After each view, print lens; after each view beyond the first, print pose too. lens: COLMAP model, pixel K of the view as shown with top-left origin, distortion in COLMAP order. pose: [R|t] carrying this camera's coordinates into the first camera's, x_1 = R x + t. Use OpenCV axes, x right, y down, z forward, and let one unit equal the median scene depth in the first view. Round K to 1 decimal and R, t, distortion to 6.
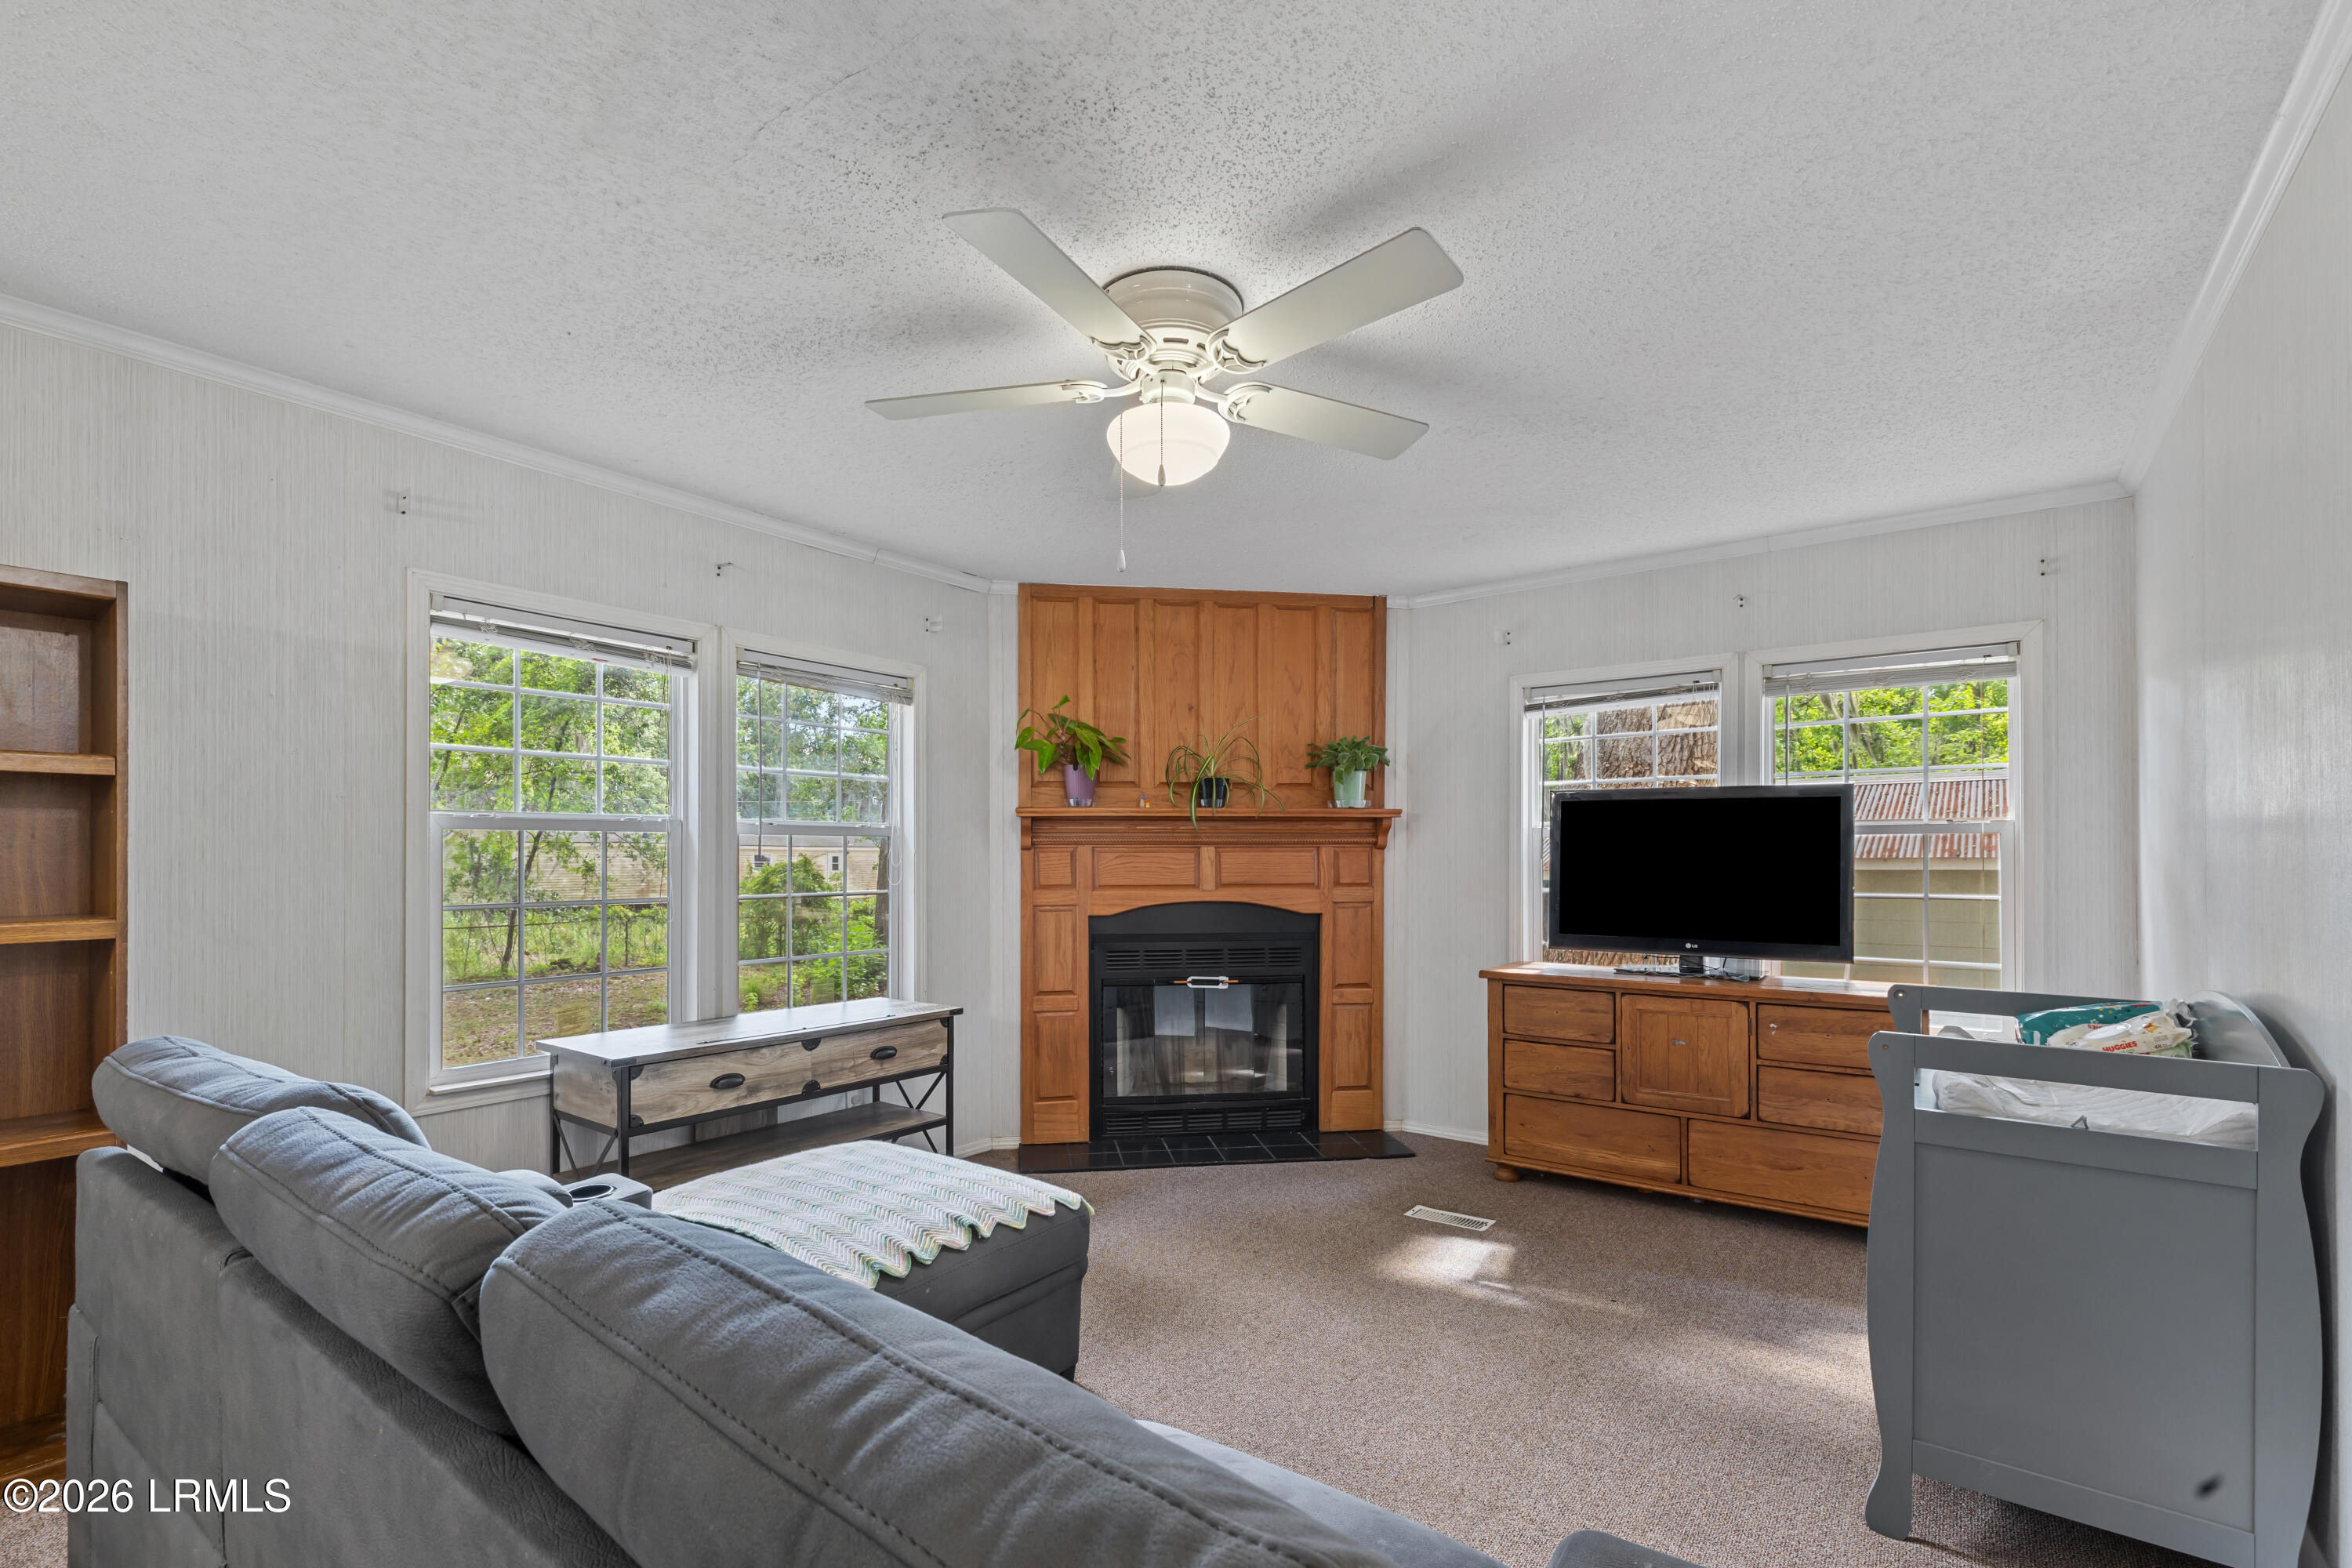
lens RADIAL K [[1032.6, 0, 1169.3], [0, 1032.6, 854.5], [0, 0, 1]] dist [-0.009039, 0.000390]
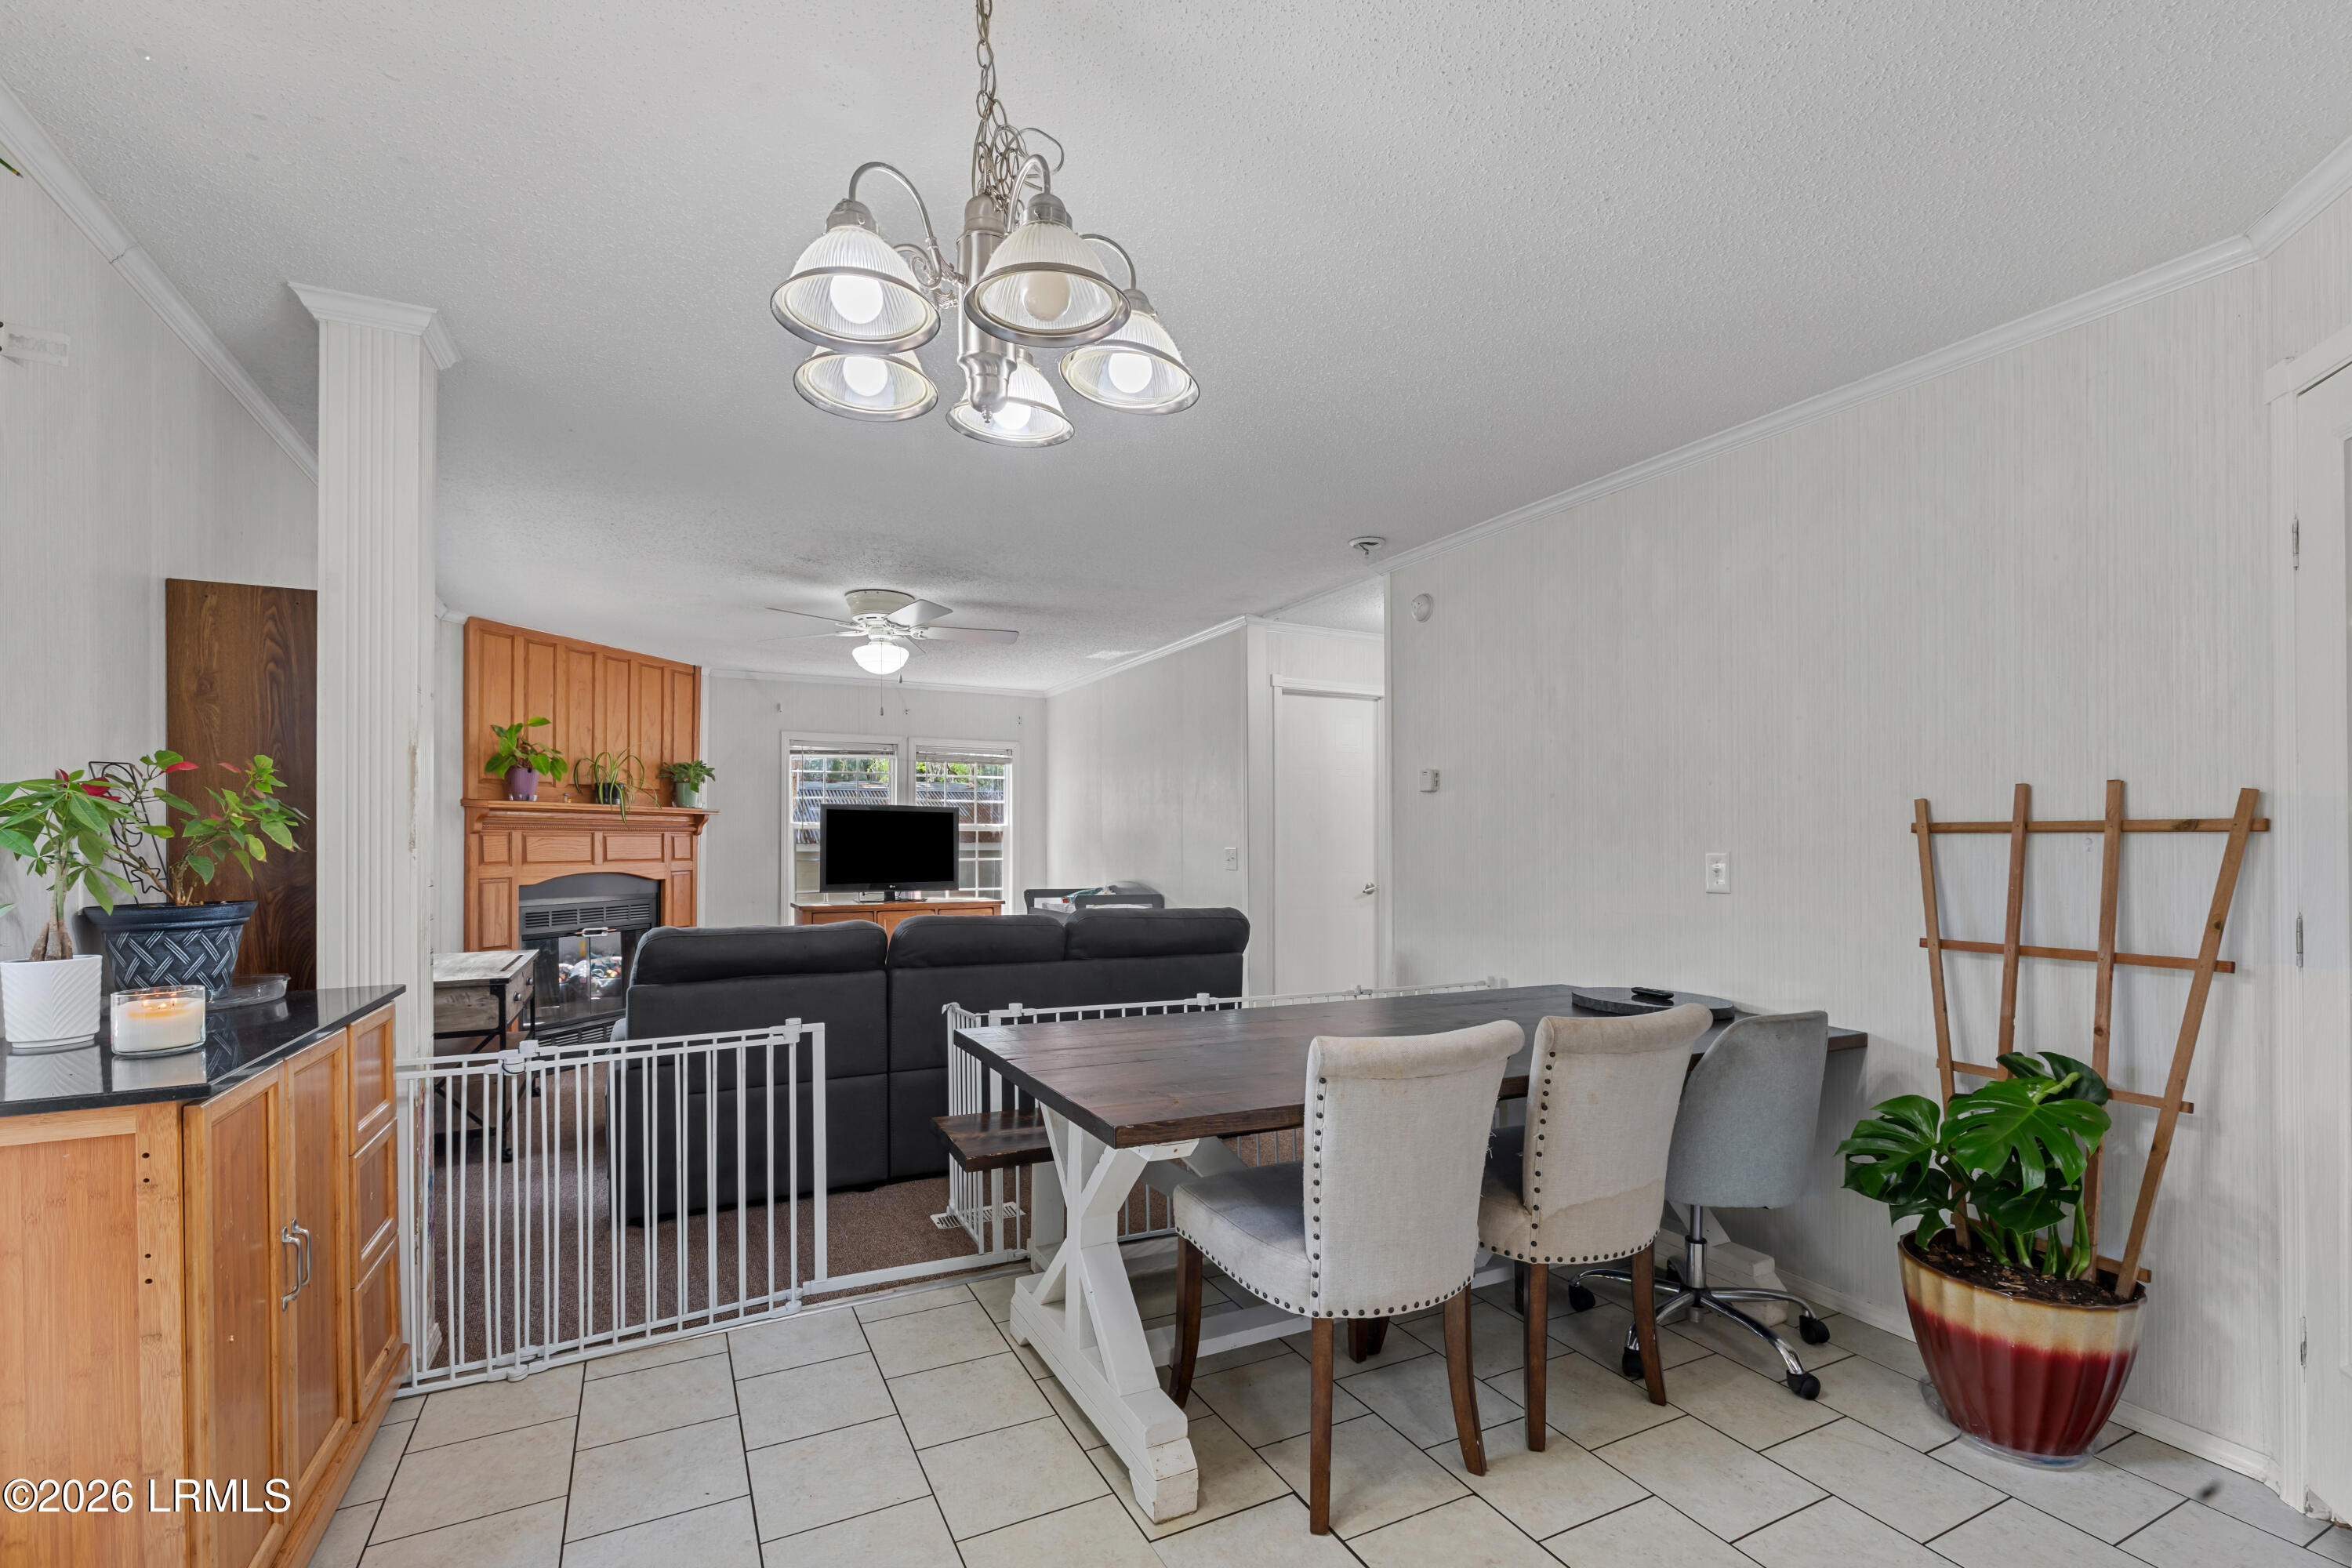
lens RADIAL K [[1032.6, 0, 1162.5], [0, 1032.6, 849.4], [0, 0, 1]] dist [-0.009039, 0.000390]
pose [[0.442760, -0.006530, 0.896617, -0.869744], [0.001678, 0.999978, 0.006454, 0.007256], [-0.896639, -0.001353, 0.442761, -0.280353]]
